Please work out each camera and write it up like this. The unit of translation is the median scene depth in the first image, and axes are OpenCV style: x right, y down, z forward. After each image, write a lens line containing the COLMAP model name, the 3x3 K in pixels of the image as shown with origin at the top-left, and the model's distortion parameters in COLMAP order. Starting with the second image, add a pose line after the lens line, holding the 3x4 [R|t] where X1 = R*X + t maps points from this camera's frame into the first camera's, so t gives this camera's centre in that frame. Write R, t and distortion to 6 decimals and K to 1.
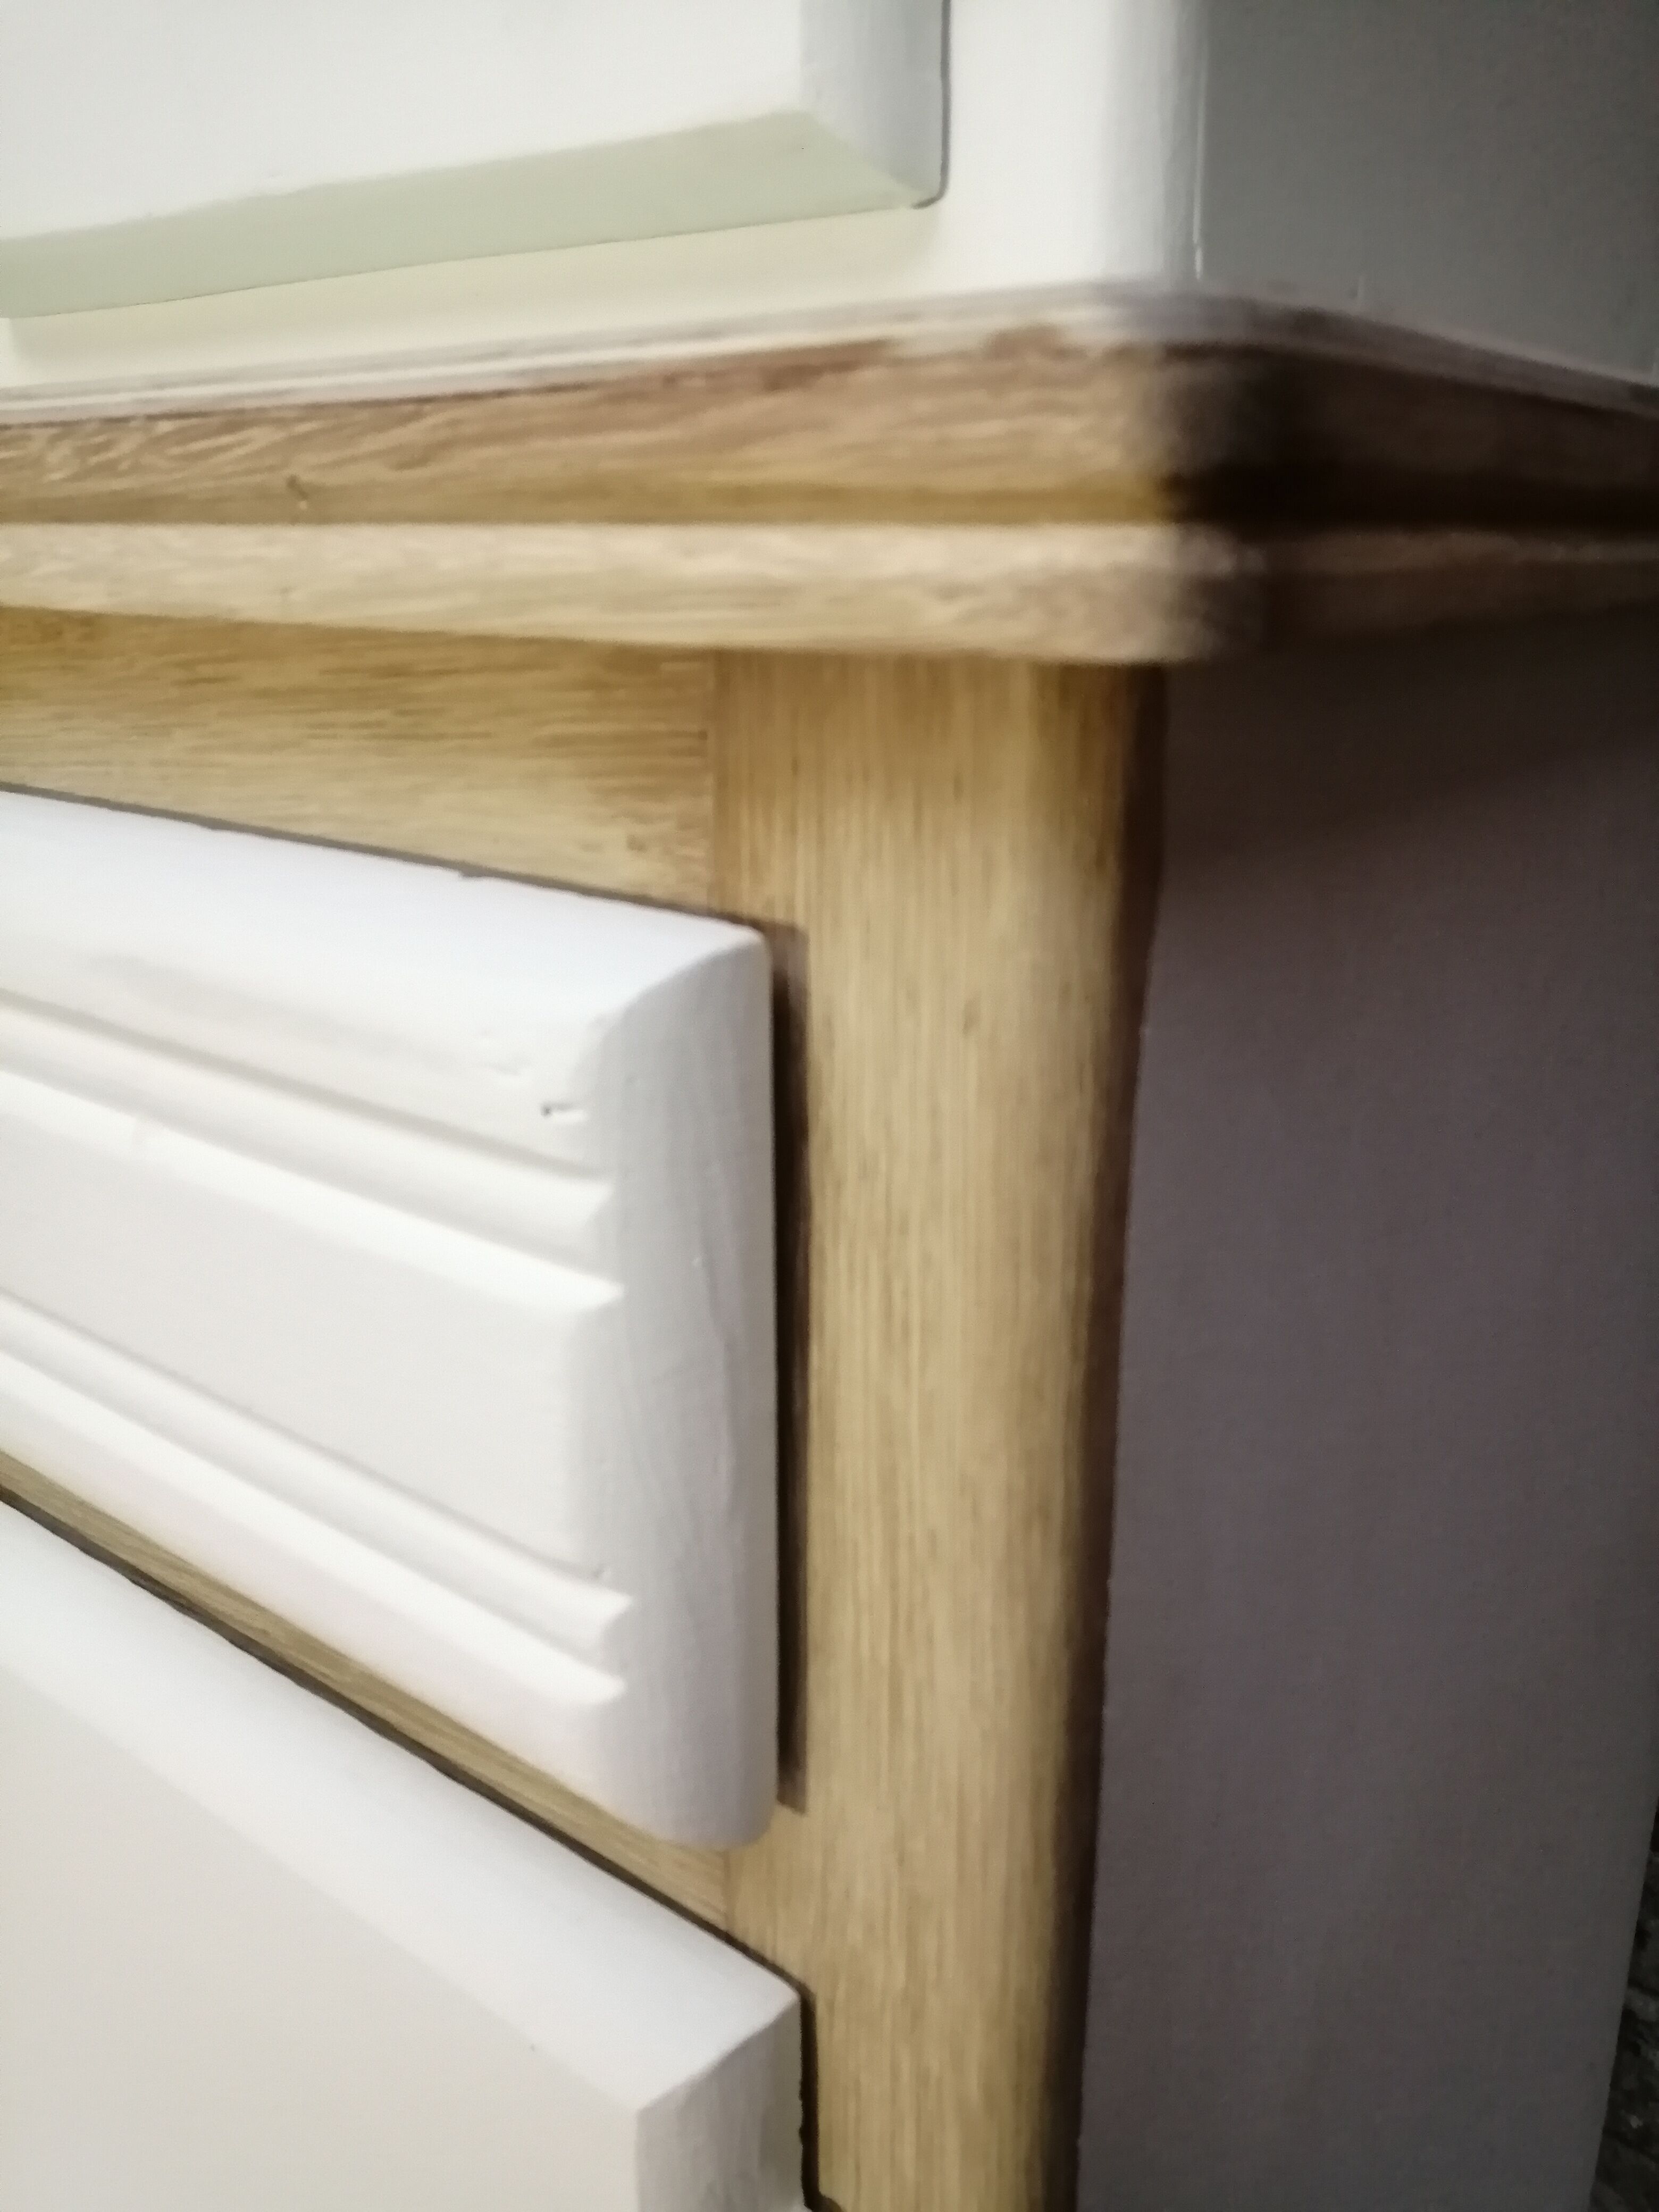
lens RADIAL K [[1760.9, 0, 827.8], [0, 1760.9, 1100.3], [0, 0, 1]] dist [0.028285, -0.054261]
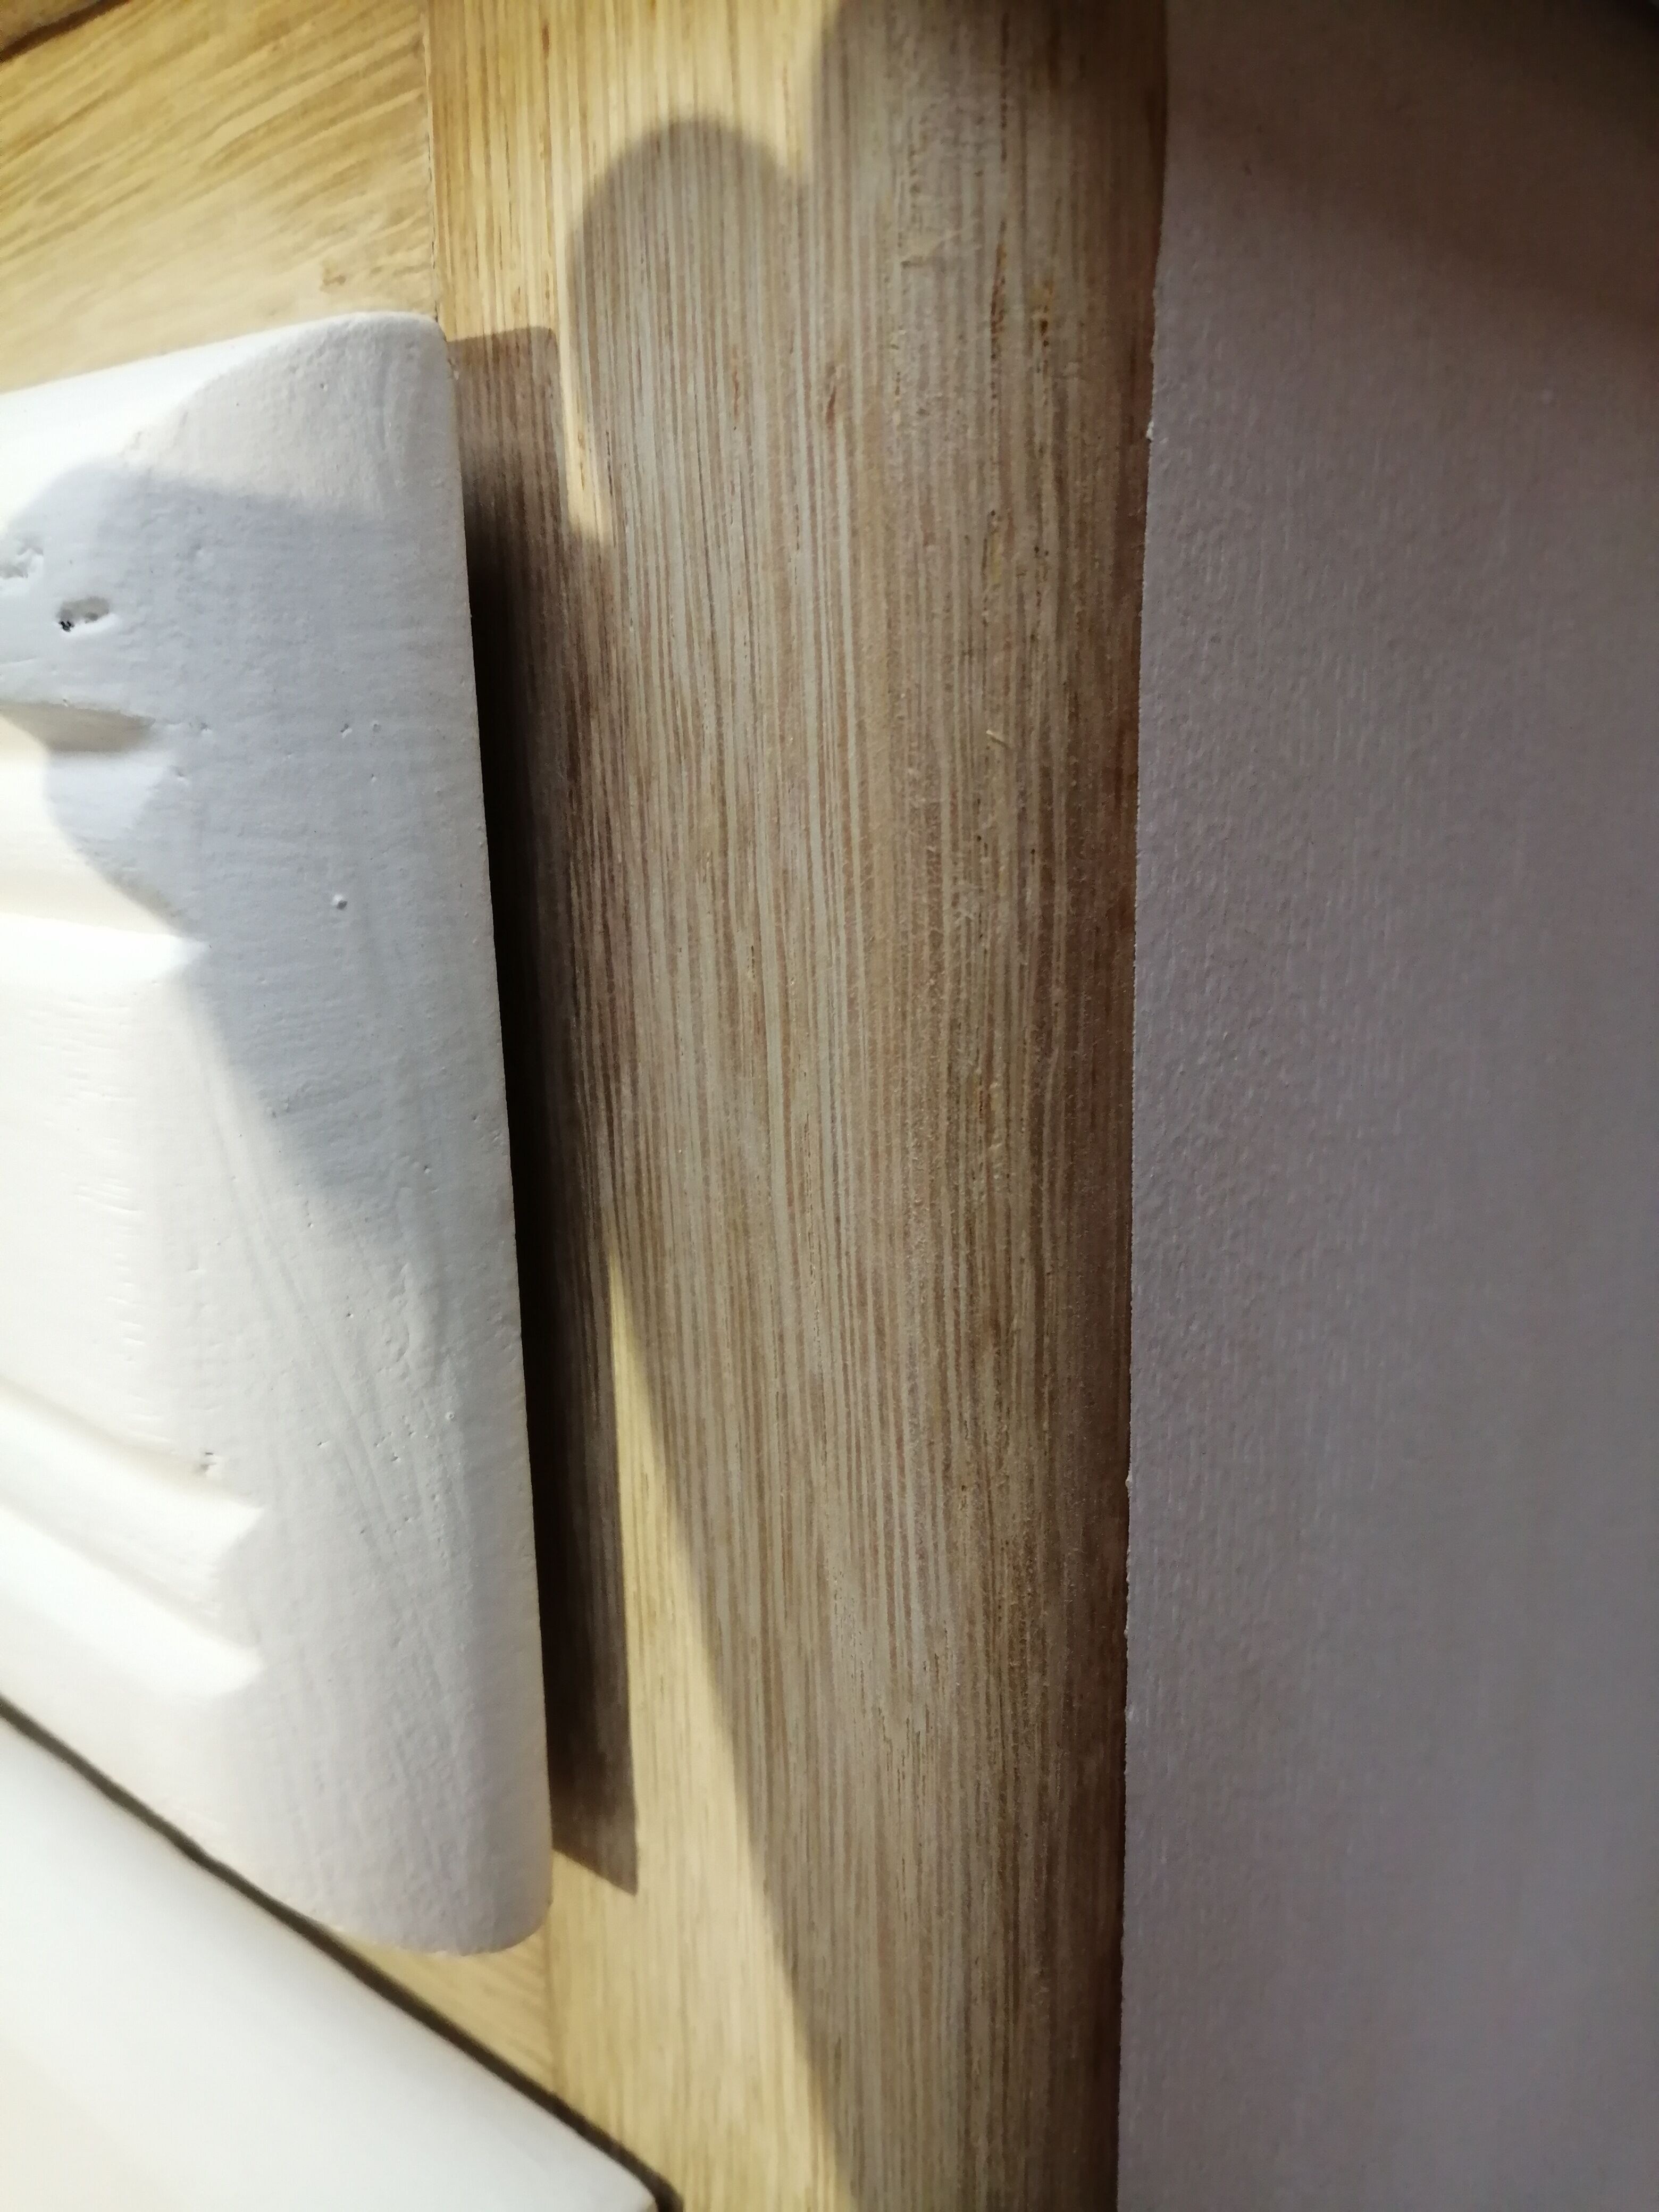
lens RADIAL K [[1760.9, 0, 838.3], [0, 1760.9, 1107.6], [0, 0, 1]] dist [0.028285, -0.054261]
pose [[0.999090, -0.011890, -0.040967, 0.092092], [0.008817, 0.997191, -0.074380, 0.197259], [0.041736, 0.073951, 0.996388, 0.413013]]
